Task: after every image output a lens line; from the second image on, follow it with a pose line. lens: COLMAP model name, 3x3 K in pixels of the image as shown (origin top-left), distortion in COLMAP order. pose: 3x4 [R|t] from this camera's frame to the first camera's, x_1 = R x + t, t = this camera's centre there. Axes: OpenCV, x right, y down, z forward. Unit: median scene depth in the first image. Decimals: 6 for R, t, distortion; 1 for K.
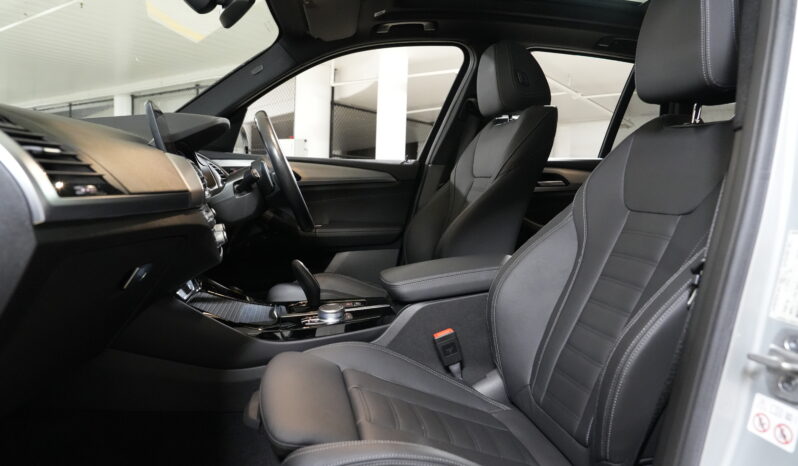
lens RADIAL K [[533.6, 0, 399.0], [0, 533.6, 233.0], [0, 0, 1]] dist [-0.114854, 0.082050]
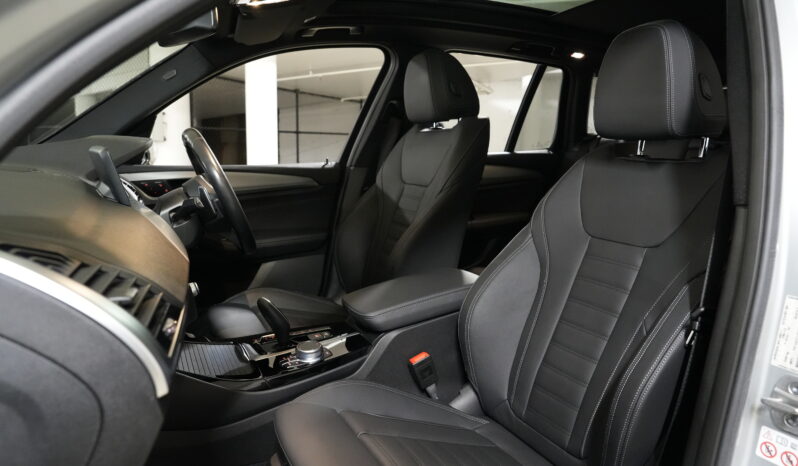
lens RADIAL K [[533.6, 0, 399.0], [0, 533.6, 233.0], [0, 0, 1]] dist [-0.114854, 0.082050]
pose [[0.965204, -0.063024, 0.253788, -0.202627], [0.045781, 0.996259, 0.073291, -0.131720], [-0.257458, -0.059123, 0.964479, 0.028223]]
